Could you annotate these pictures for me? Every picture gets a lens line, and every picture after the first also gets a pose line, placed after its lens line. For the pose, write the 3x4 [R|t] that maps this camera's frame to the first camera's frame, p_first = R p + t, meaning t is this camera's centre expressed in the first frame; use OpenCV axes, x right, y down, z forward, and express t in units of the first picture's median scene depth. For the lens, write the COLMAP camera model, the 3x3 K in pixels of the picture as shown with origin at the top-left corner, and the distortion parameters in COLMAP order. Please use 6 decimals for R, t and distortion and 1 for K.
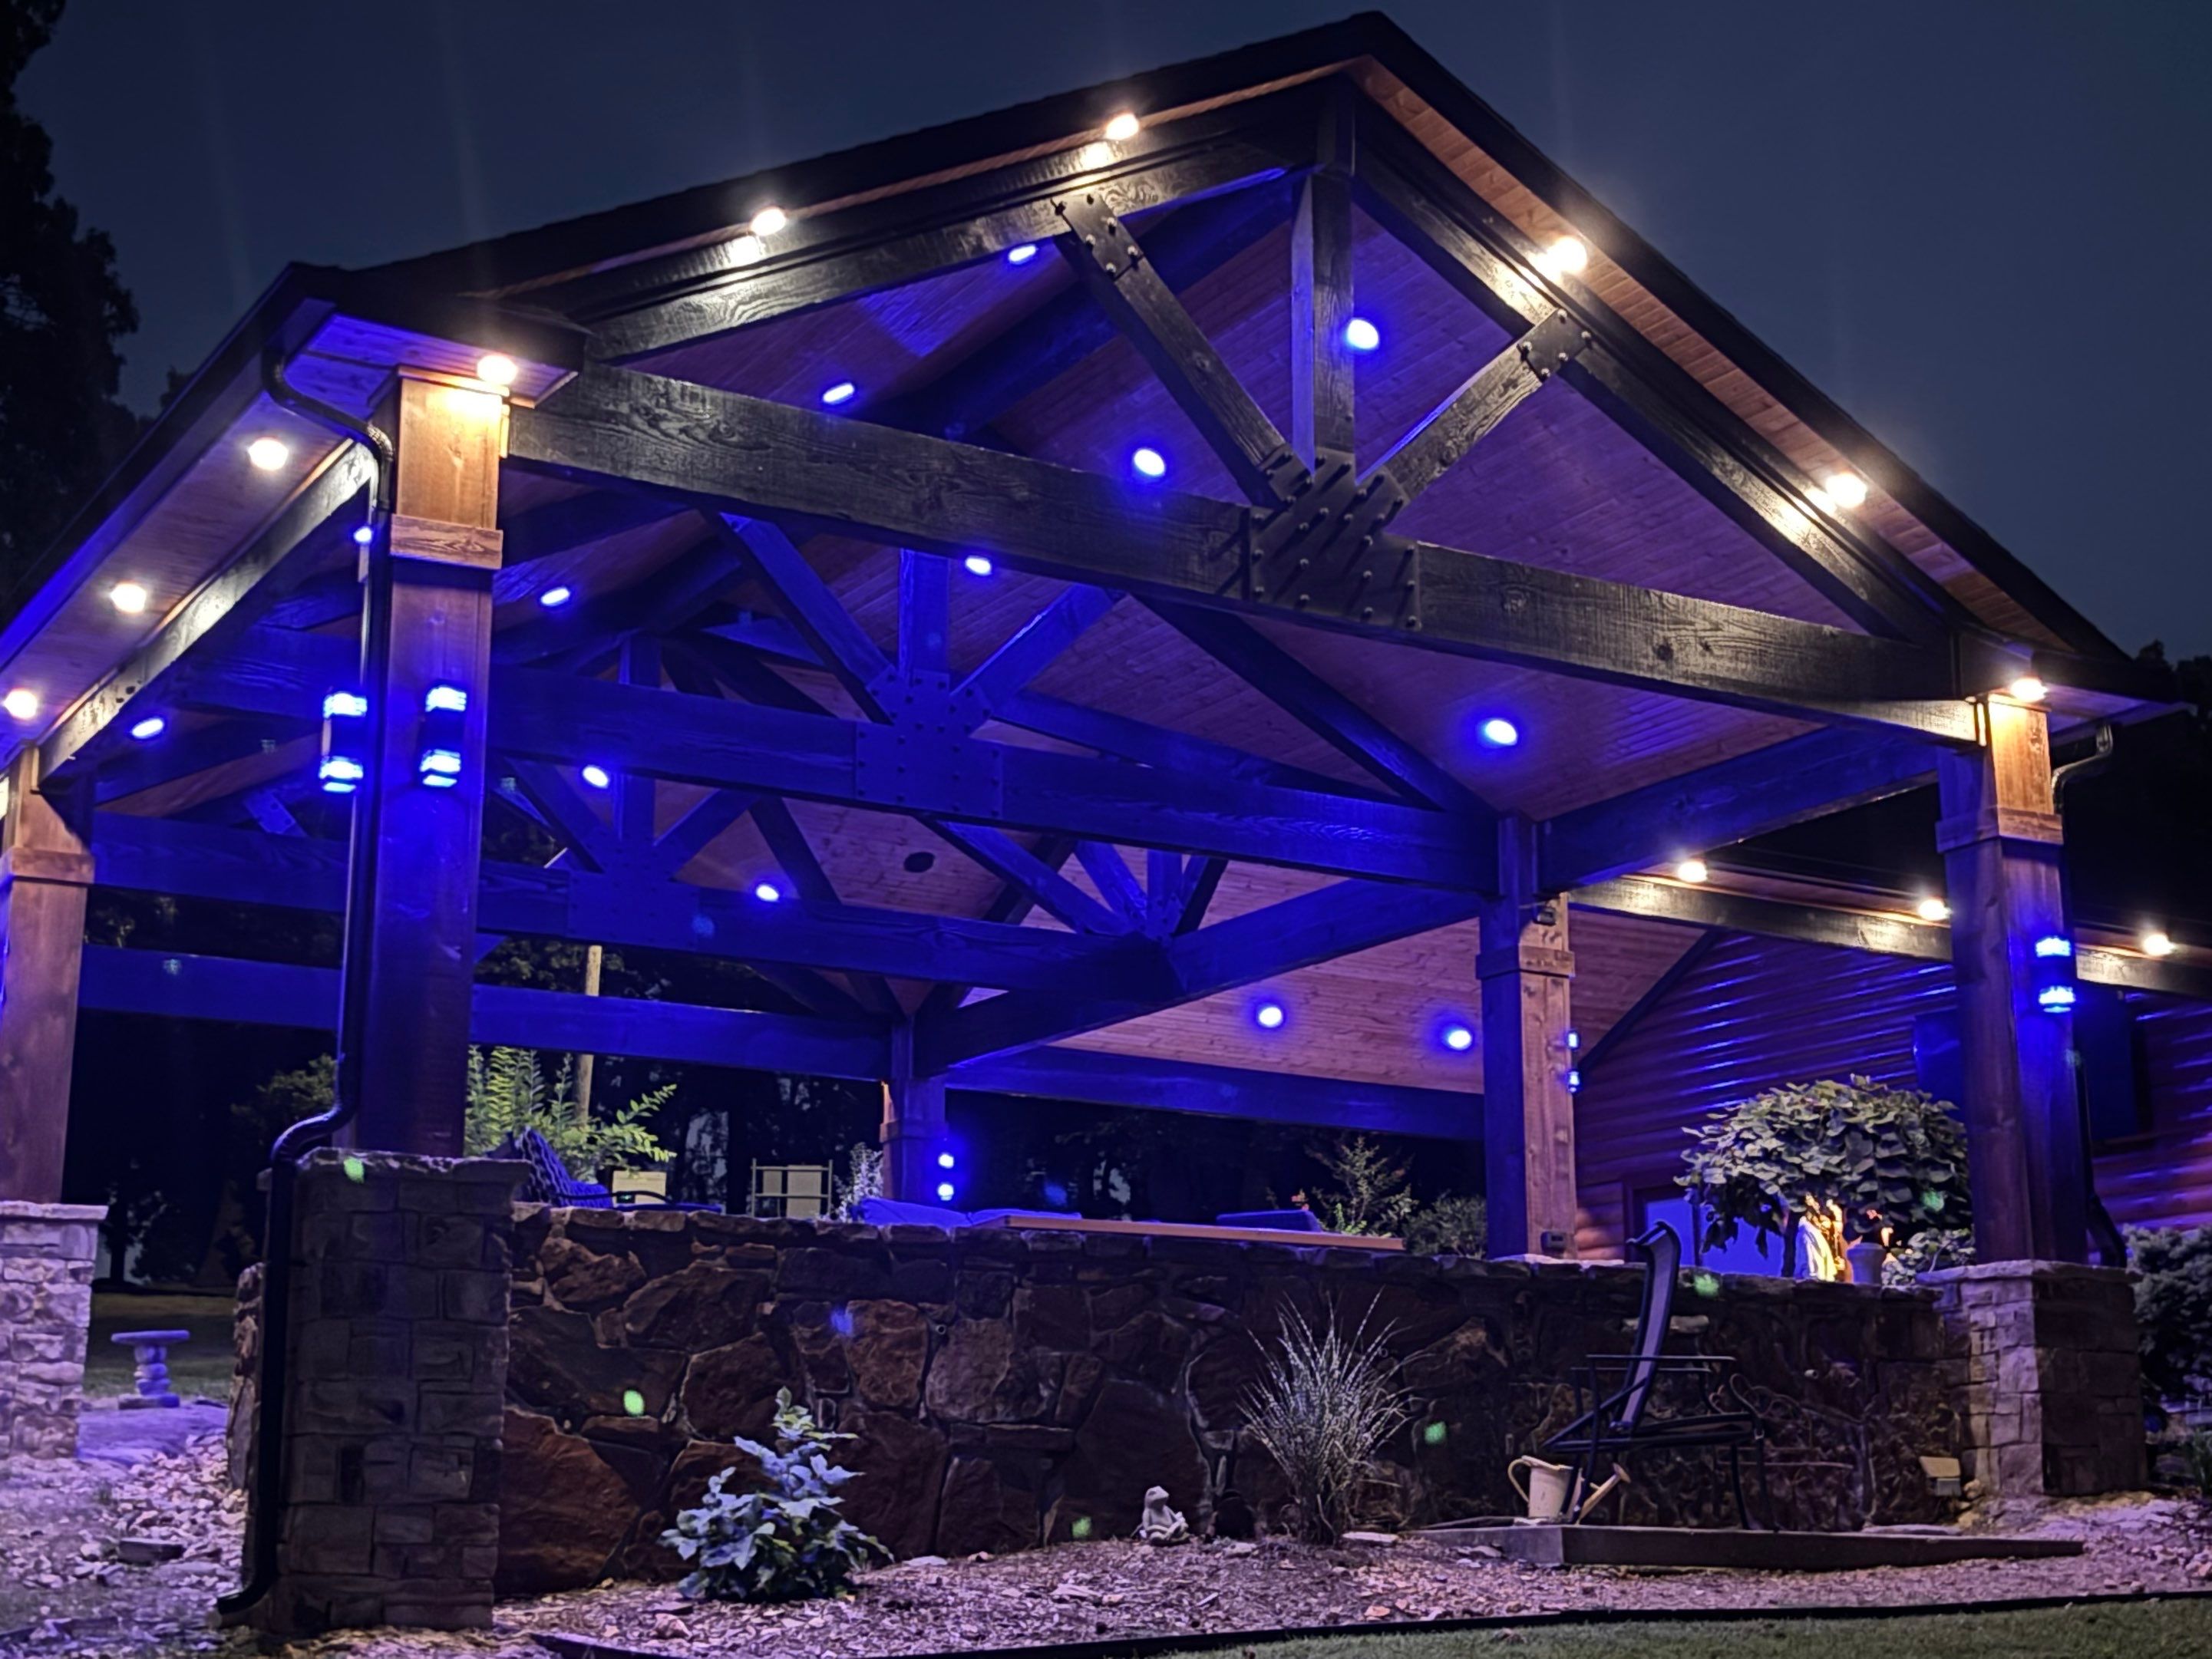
lens RADIAL K [[3150.9, 0, 1106.0], [0, 3150.9, 829.5], [0, 0, 1]] dist [0.282979, -1.278994]
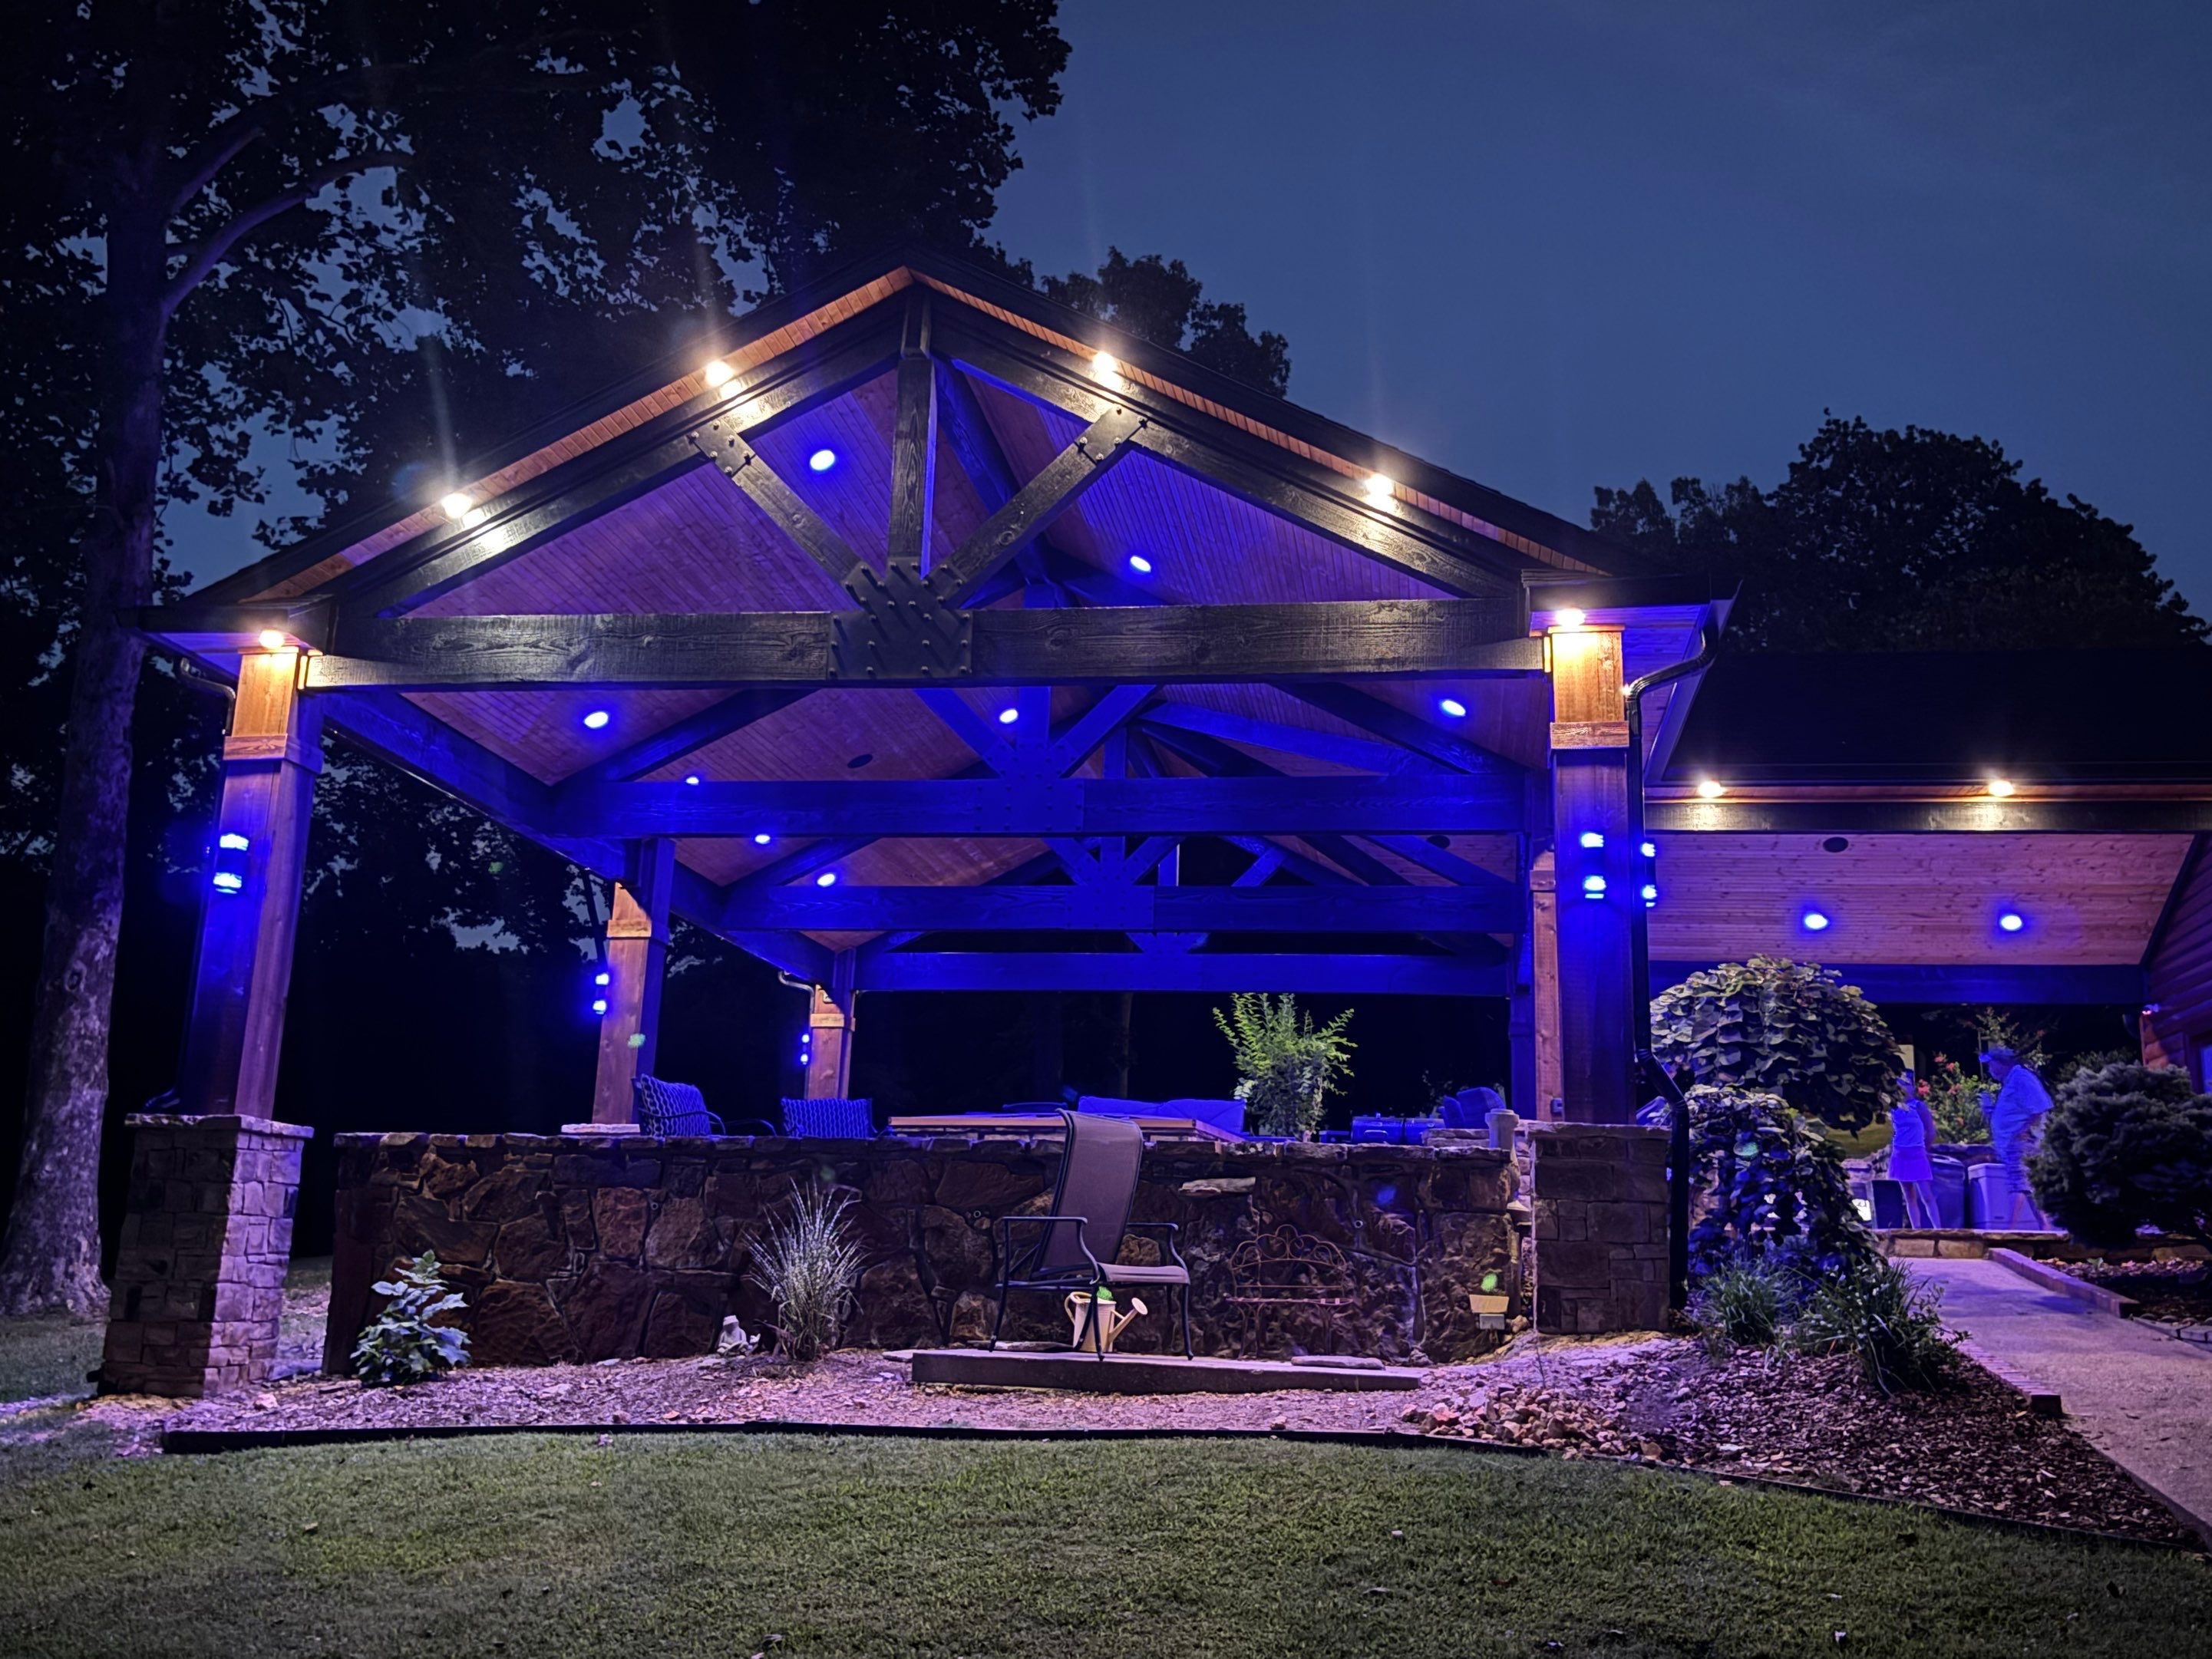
lens RADIAL K [[2013.8, 0, 1117.1], [0, 2013.8, 823.6], [0, 0, 1]] dist [0.100388, -0.236321]
pose [[0.767592, -0.127055, -0.628219, 0.722843], [0.123999, 0.991075, -0.048932, 0.052537], [0.628829, -0.040338, 0.776496, 0.399590]]
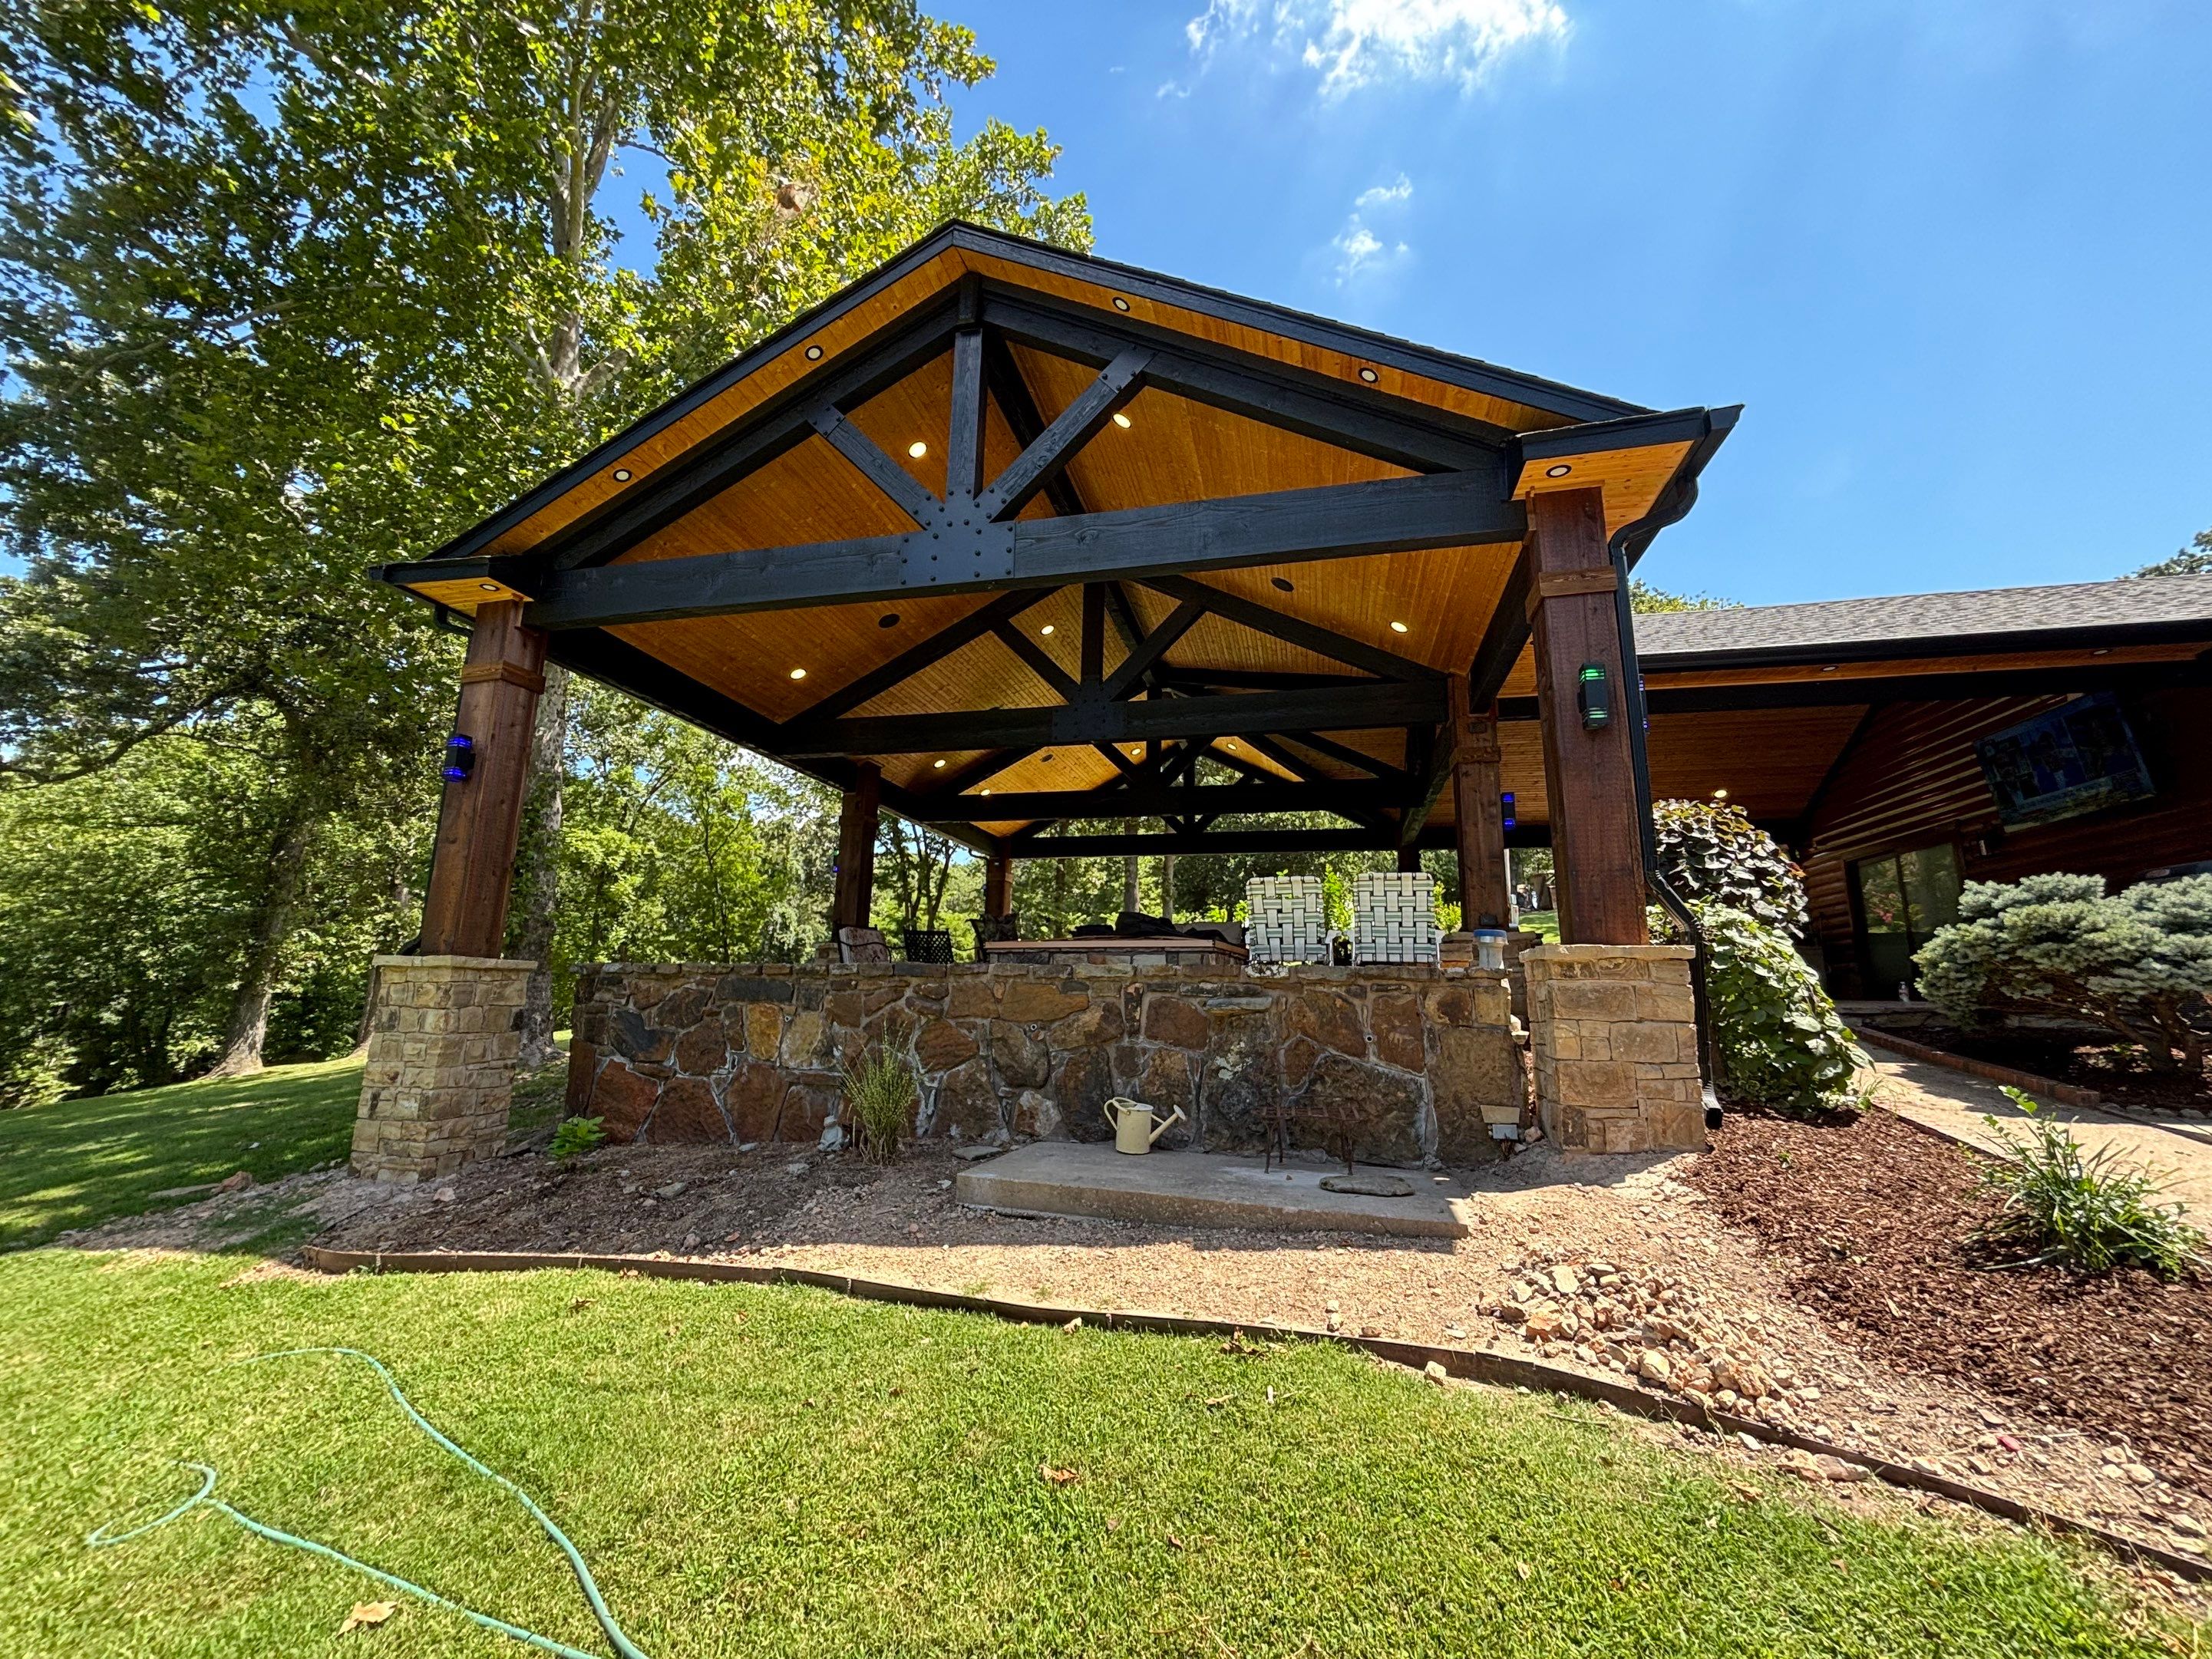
lens RADIAL K [[886.6, 0, 1106.0], [0, 886.6, 829.5], [0, 0, 1]] dist [0.009765, -0.008260]
pose [[0.711812, -0.123848, -0.691365, 0.453863], [0.156548, 0.987545, -0.015726, 0.083036], [0.684702, -0.097038, 0.722334, 0.747878]]
